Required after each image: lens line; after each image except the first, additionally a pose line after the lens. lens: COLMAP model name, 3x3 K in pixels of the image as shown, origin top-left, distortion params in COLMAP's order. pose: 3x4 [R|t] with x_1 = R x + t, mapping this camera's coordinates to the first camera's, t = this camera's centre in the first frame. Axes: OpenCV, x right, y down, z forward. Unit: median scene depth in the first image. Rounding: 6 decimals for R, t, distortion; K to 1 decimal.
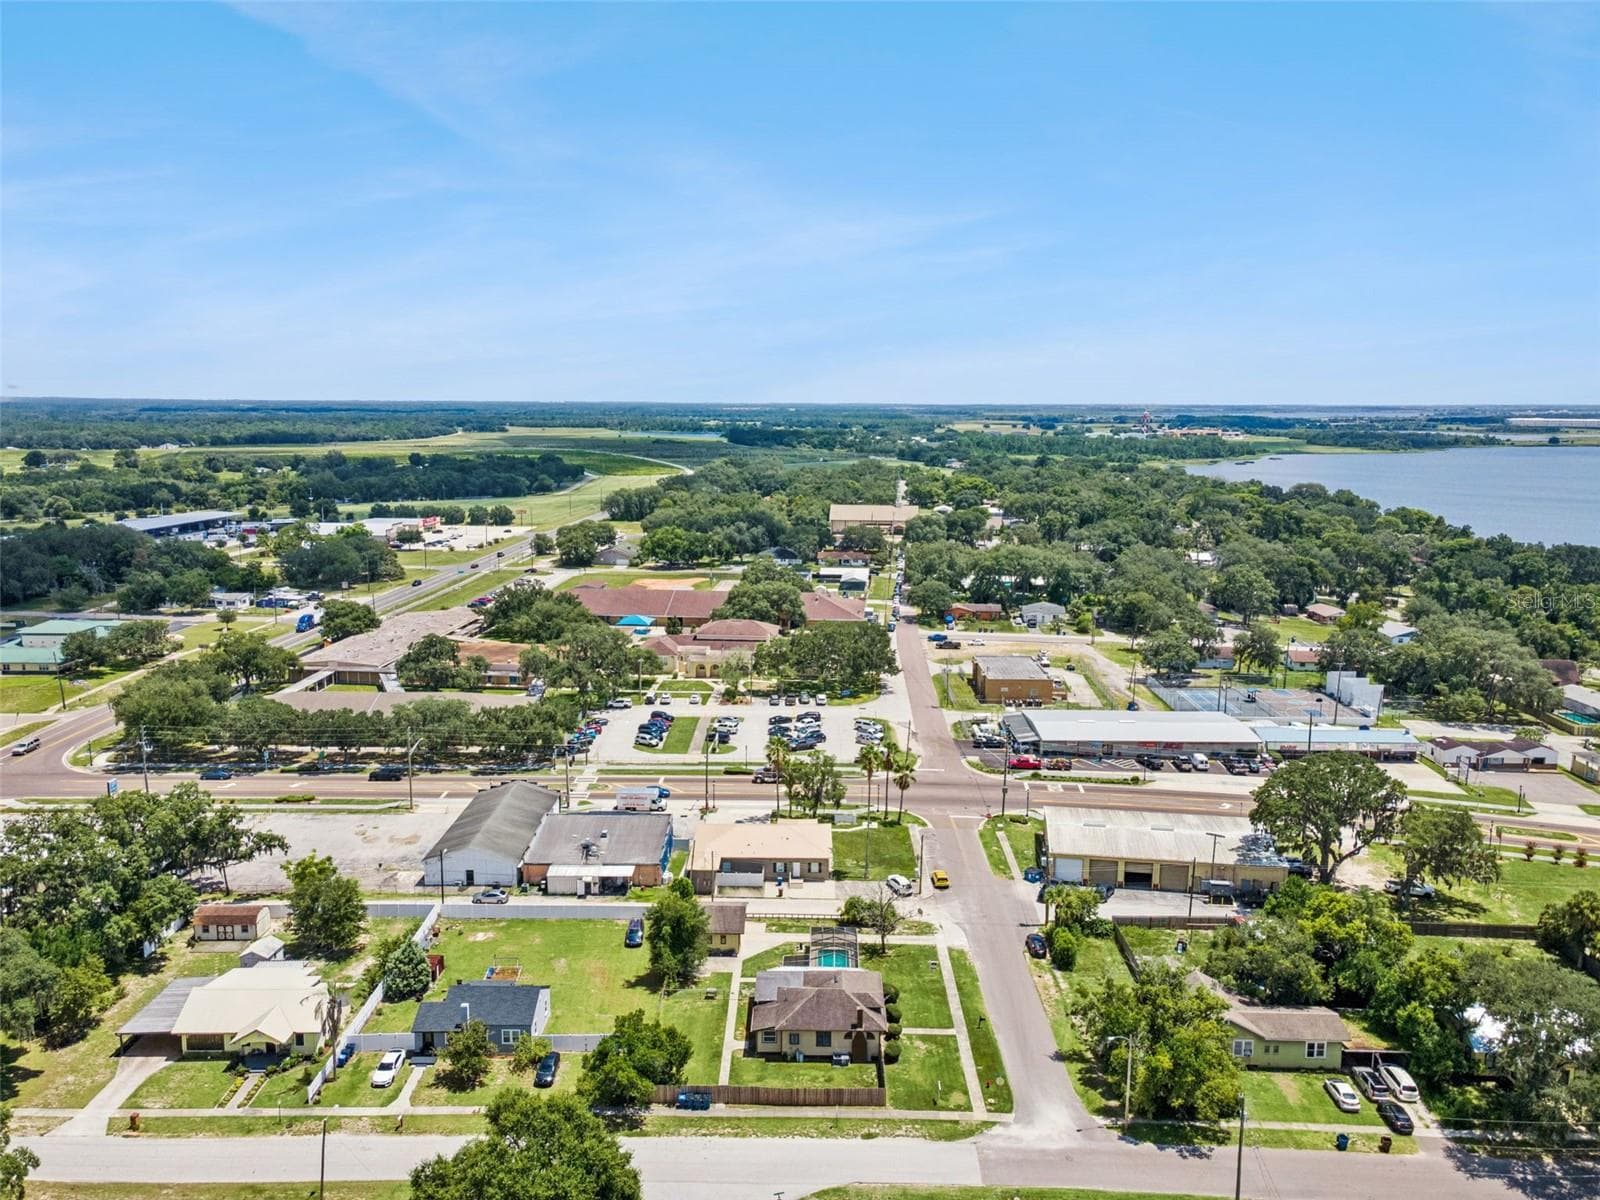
lens RADIAL K [[1204.4, 0, 801.5], [0, 1204.4, 550.7], [0, 0, 1]] dist [0.051279, 0.002395]
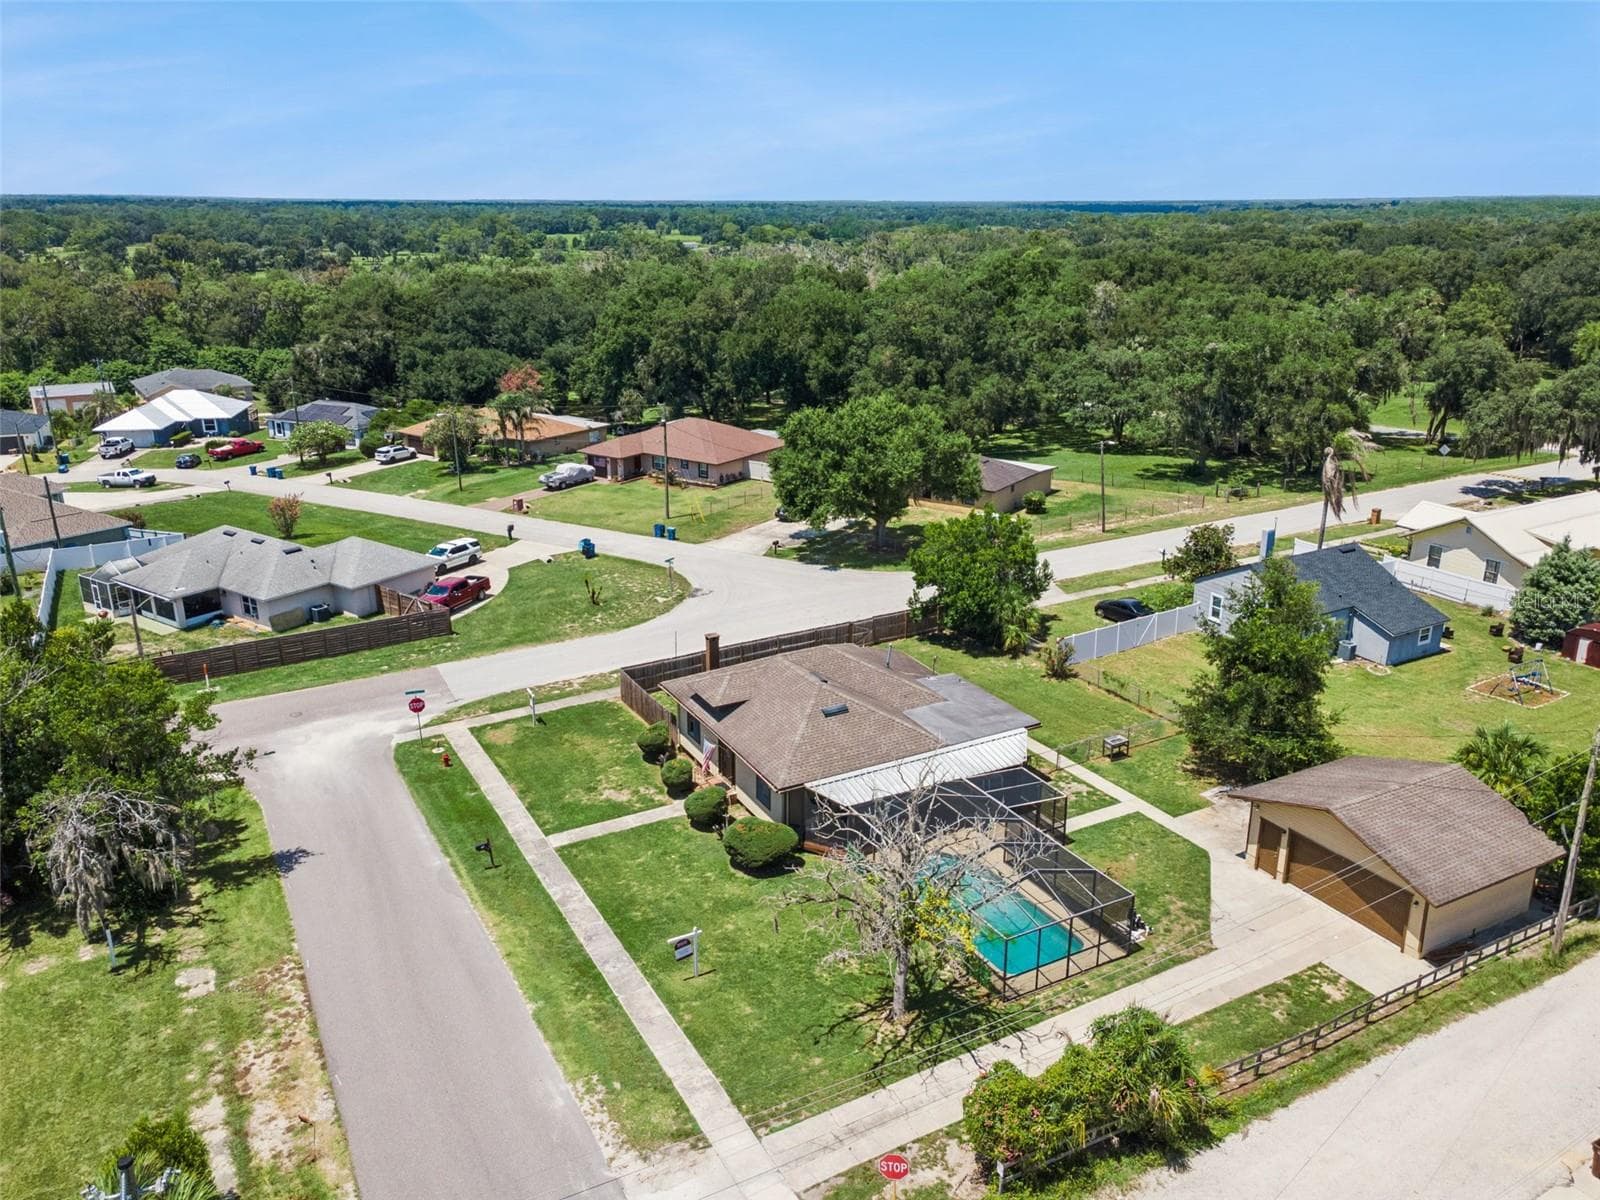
lens RADIAL K [[1174.0, 0, 791.4], [0, 1174.0, 596.7], [0, 0, 1]] dist [0.025673, 0.049987]
pose [[-0.872084, 0.153720, -0.464585, 0.131899], [-0.064856, 0.904699, 0.421085, 0.088533], [0.485039, 0.397353, -0.779004, 0.765579]]
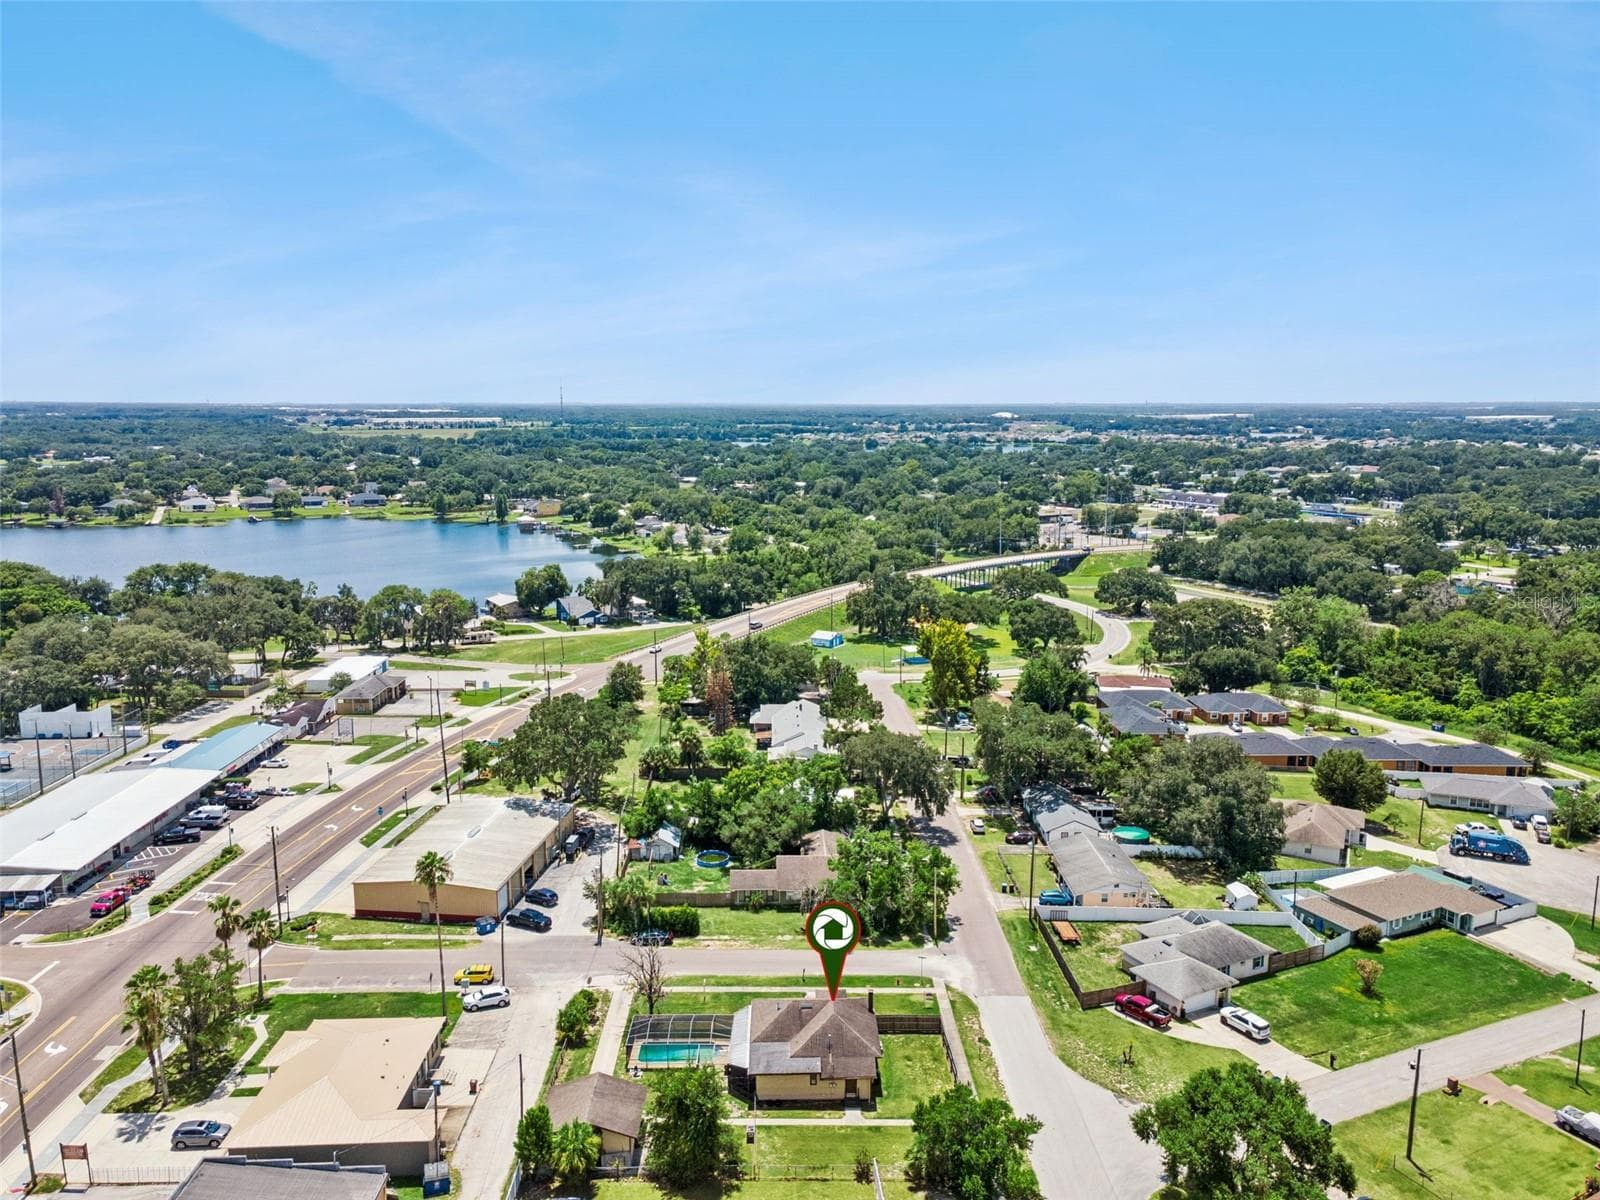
lens RADIAL K [[1187.9, 0, 804.0], [0, 1187.9, 620.5], [0, 0, 1]] dist [0.060561, 0.001652]
pose [[-0.024710, -0.190238, 0.981427, -0.477318], [0.130089, 0.972767, 0.191835, -0.064884], [-0.991194, 0.132413, 0.000710, 0.562176]]
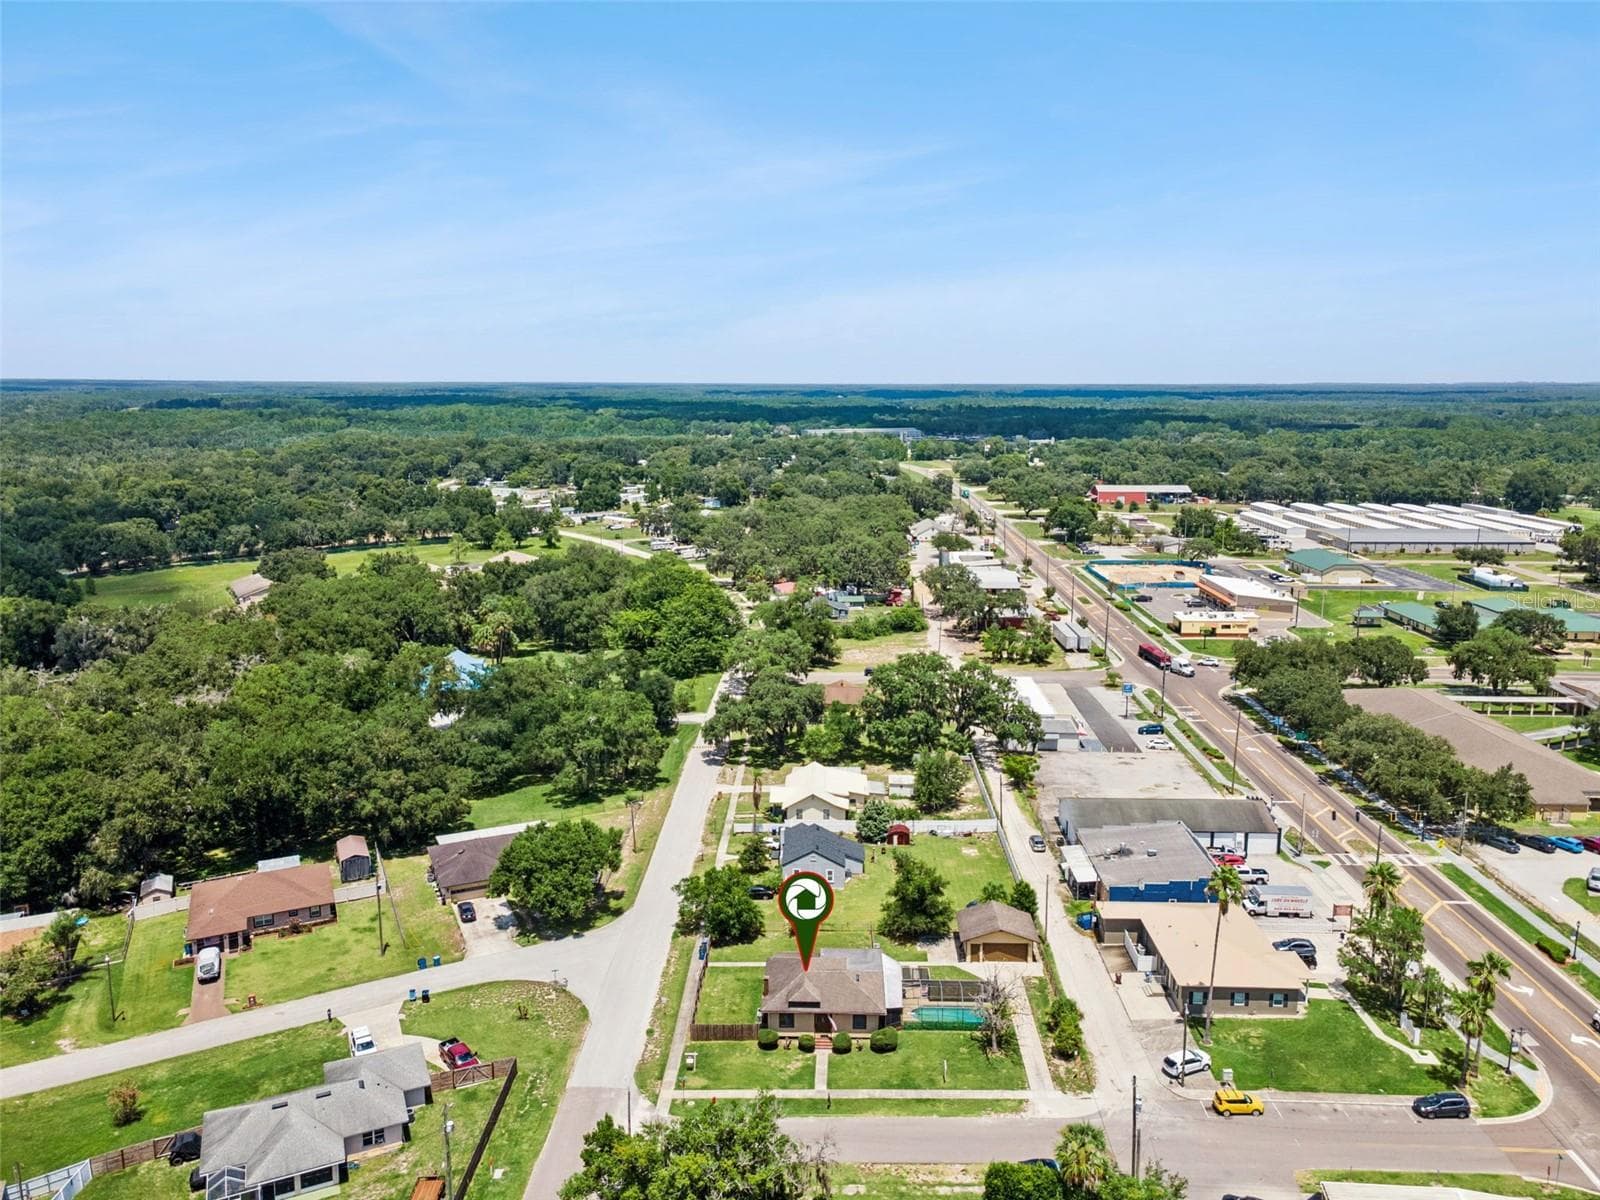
lens RADIAL K [[1204.4, 0, 801.5], [0, 1204.4, 550.7], [0, 0, 1]] dist [0.051279, 0.002395]
pose [[-0.016933, 0.138858, -0.990168, 0.553546], [-0.130953, 0.981471, 0.139878, -0.064451], [0.991244, 0.132034, 0.001565, 0.544517]]
